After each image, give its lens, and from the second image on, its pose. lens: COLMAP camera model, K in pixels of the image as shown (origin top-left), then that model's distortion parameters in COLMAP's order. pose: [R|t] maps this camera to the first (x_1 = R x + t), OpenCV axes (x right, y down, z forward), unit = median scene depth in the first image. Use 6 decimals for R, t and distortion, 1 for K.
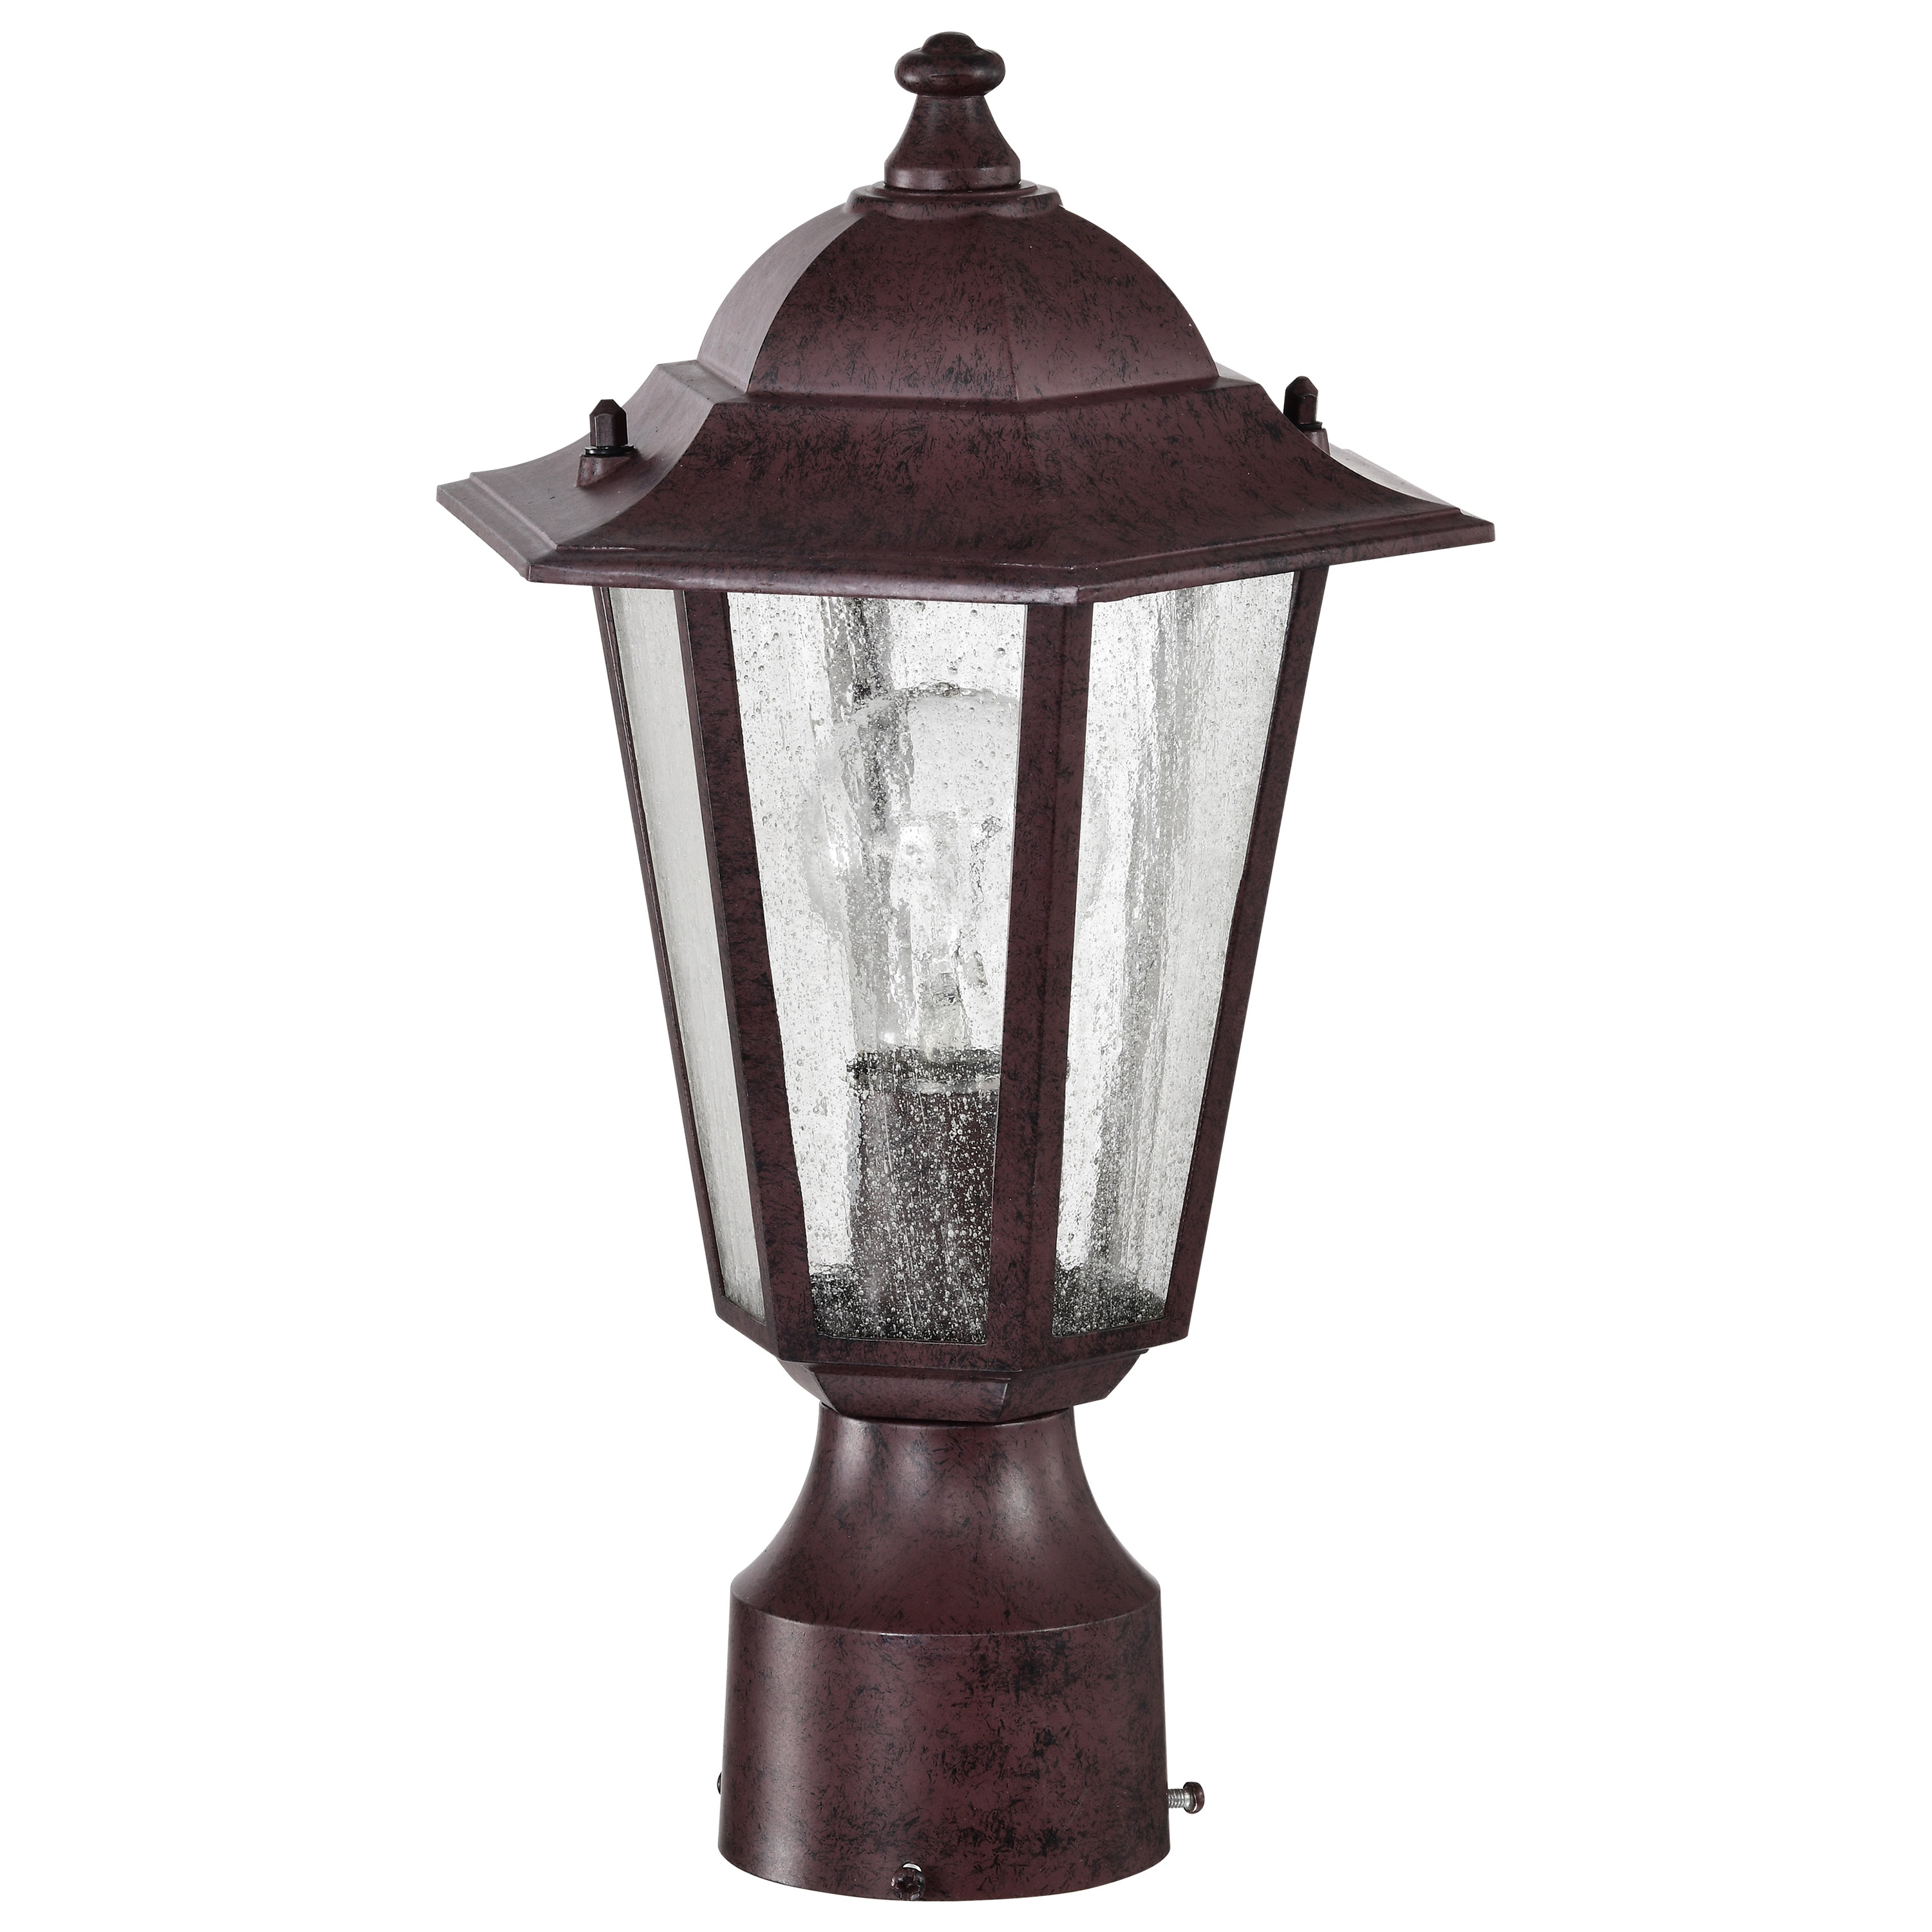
lens RADIAL K [[9278.9, 0, 966.0], [0, 9278.9, 966.0], [0, 0, 1]] dist [-0.097003, -4.174786]
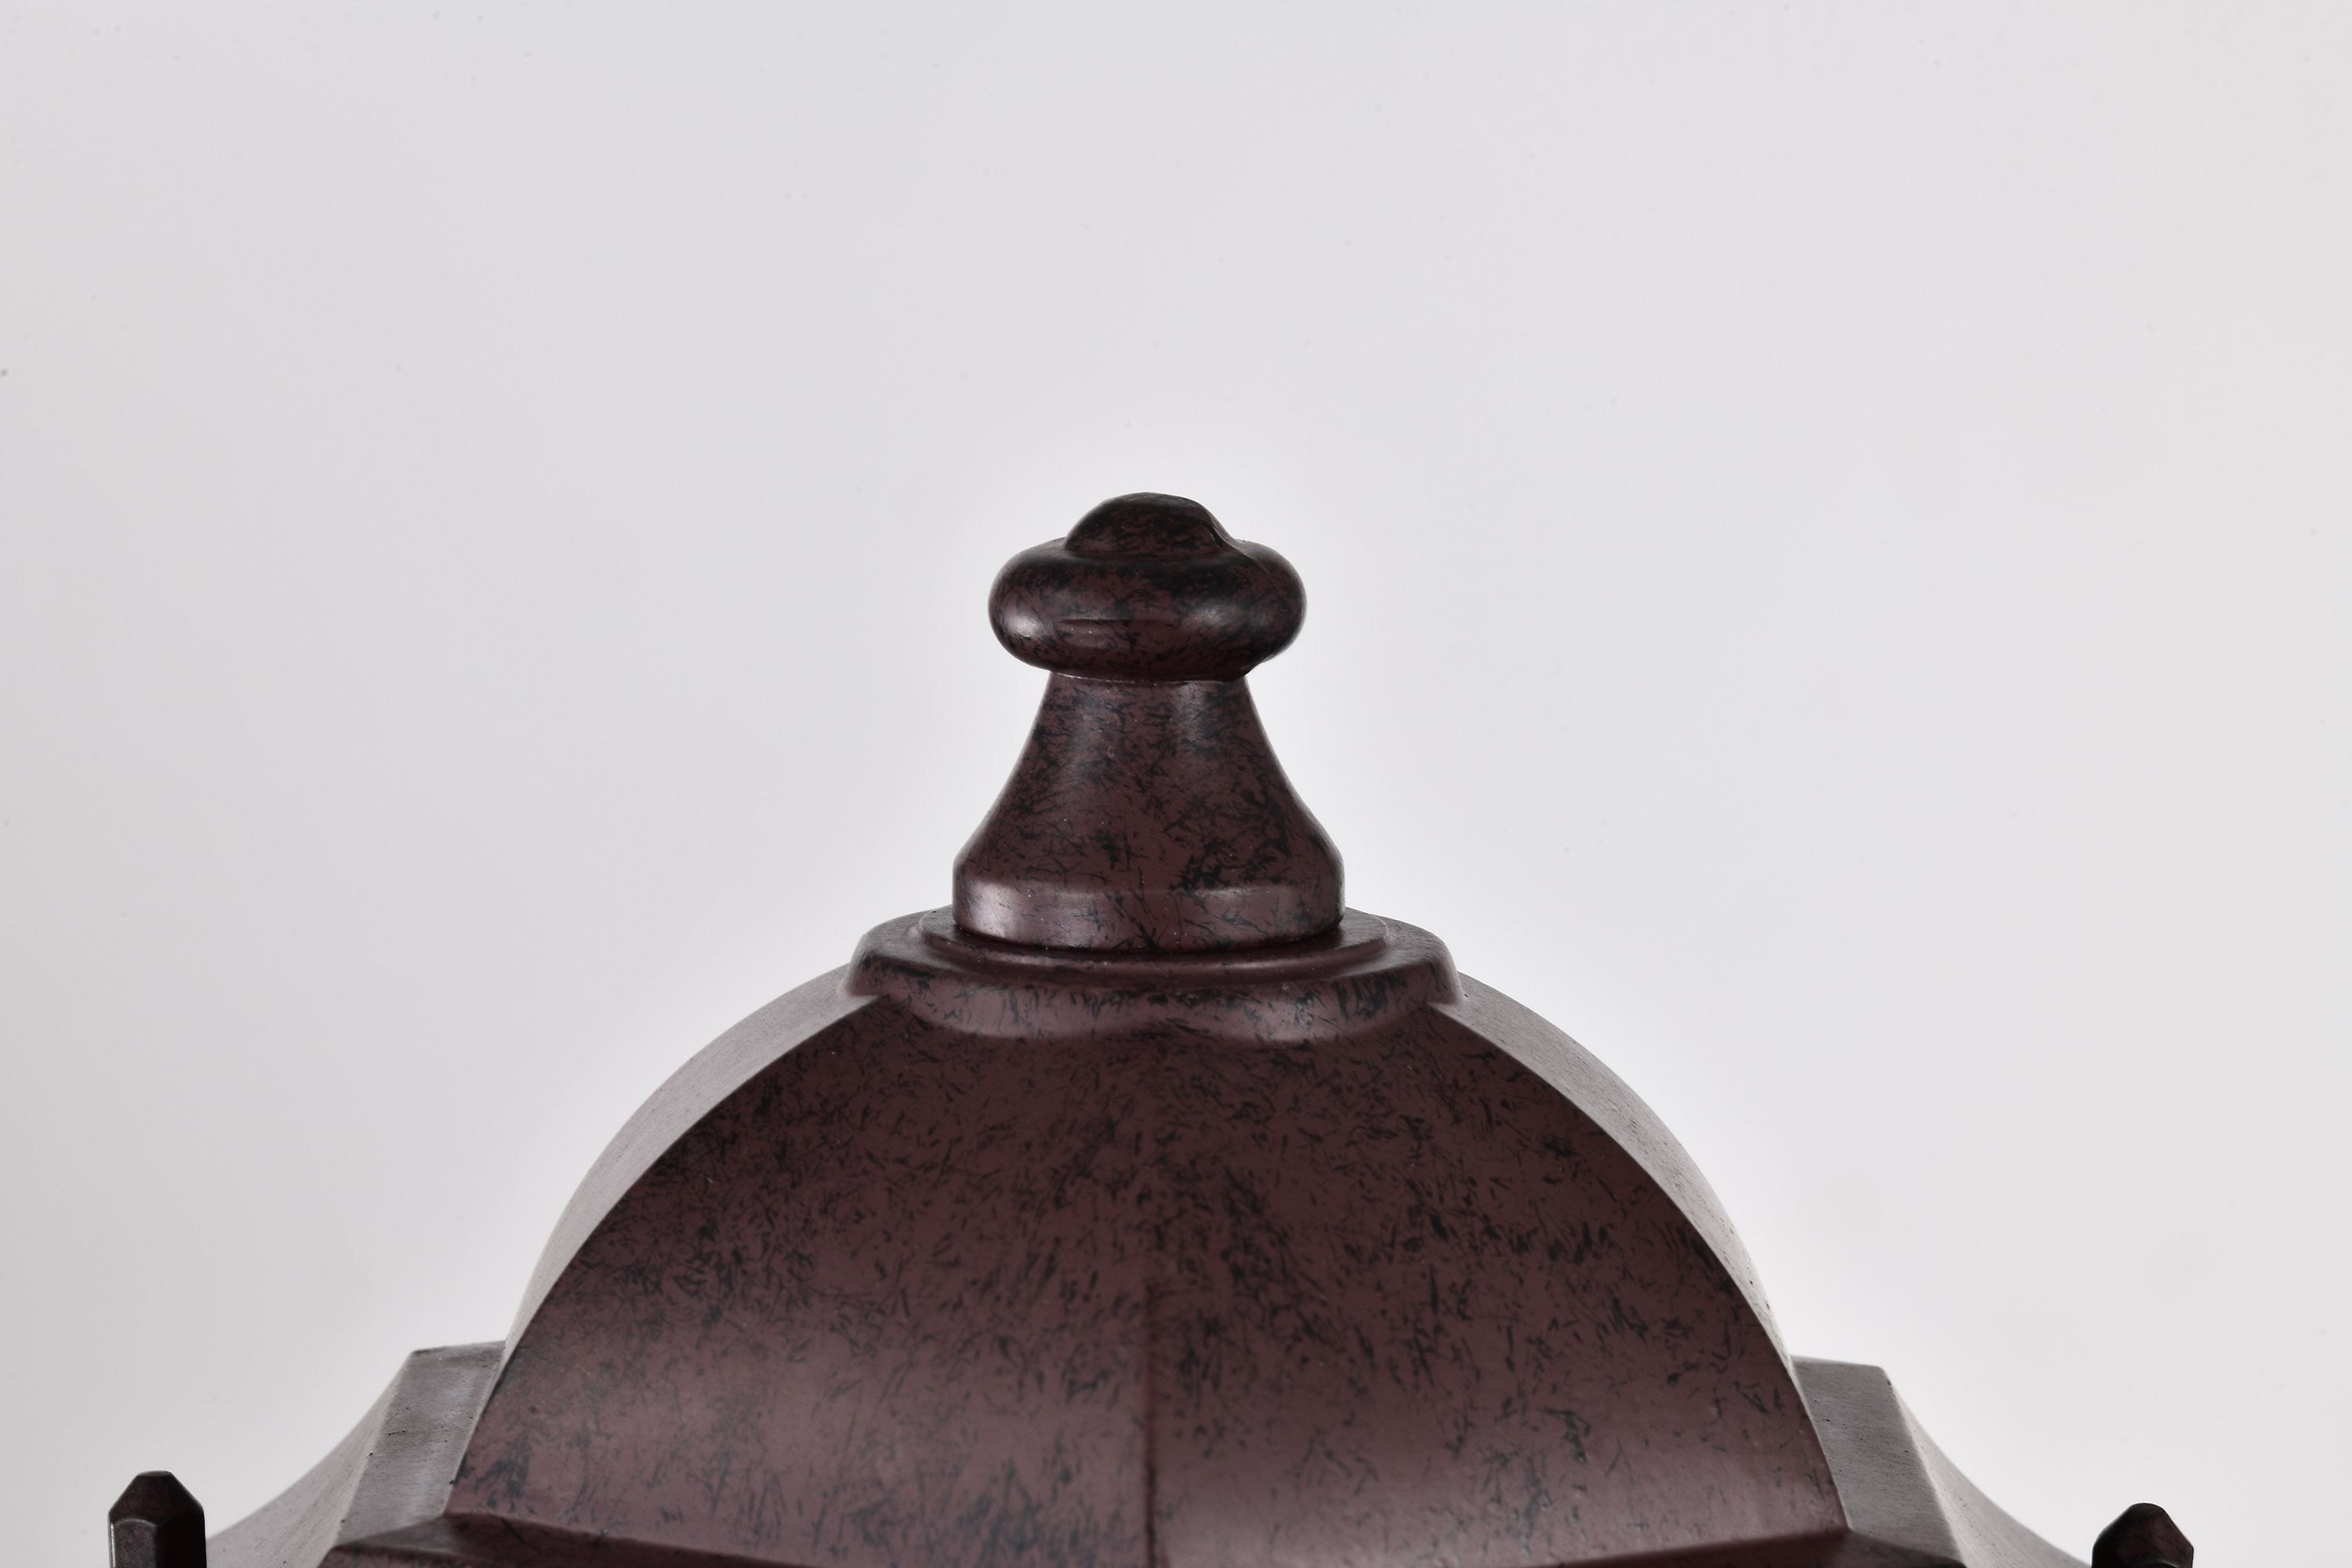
lens RADIAL K [[8435.2, 0, 1176.0], [0, 8435.2, 784.0], [0, 0, 1]] dist [0.106979, -3.507179]
pose [[0.977951, 0.049373, -0.202912, 0.065070], [-0.059429, 0.997273, -0.043761, -0.076065], [0.200198, 0.054855, 0.978219, 0.688867]]
